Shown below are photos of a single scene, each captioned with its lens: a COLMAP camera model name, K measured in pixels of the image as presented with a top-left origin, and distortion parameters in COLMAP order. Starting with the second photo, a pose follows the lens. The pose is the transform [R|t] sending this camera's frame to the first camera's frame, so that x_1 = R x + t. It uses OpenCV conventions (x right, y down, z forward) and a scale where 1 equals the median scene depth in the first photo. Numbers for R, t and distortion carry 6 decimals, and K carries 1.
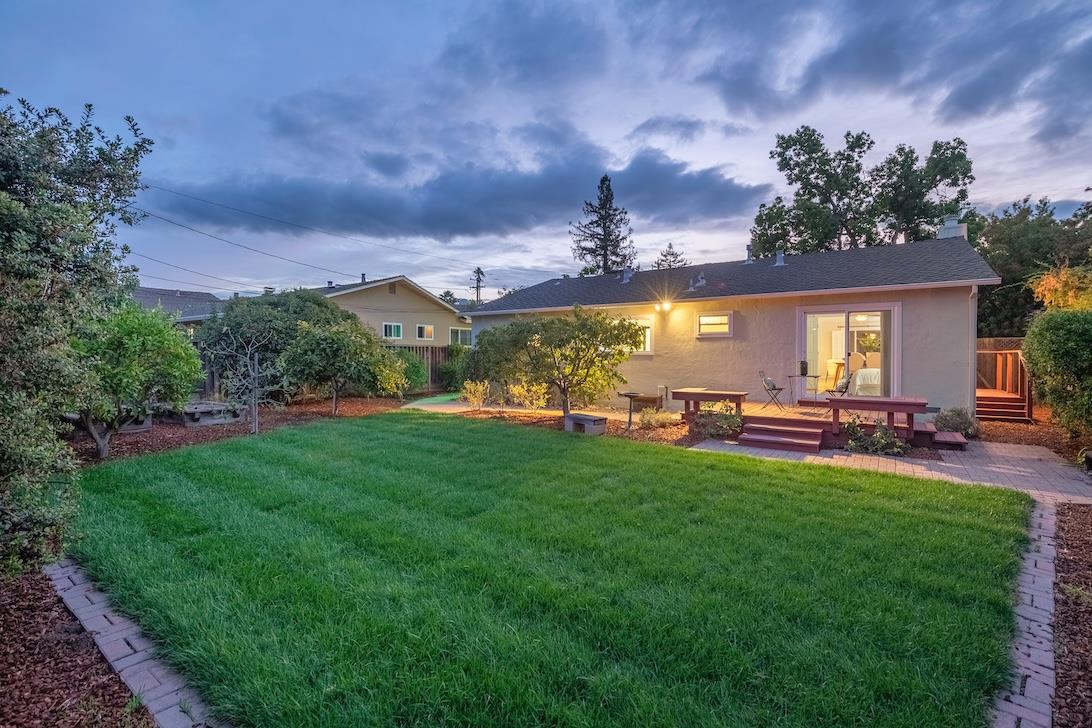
lens RADIAL K [[498.0, 0, 539.8], [0, 498.0, 358.9], [0, 0, 1]] dist [-0.001135, -0.002568]
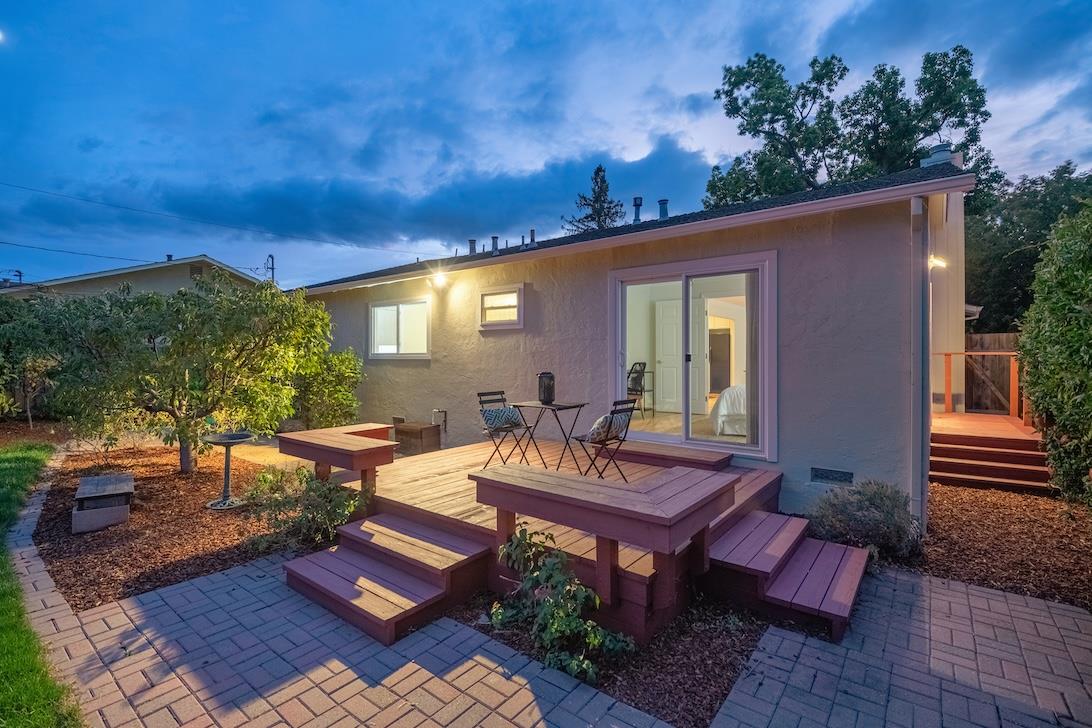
lens RADIAL K [[498.0, 0, 551.4], [0, 498.0, 364.6], [0, 0, 1]] dist [-0.001135, -0.002568]
pose [[0.999349, -0.000362, -0.036074, 0.261218], [0.000438, 0.999998, 0.002088, -0.002013], [0.036073, -0.002102, 0.999347, 0.251999]]
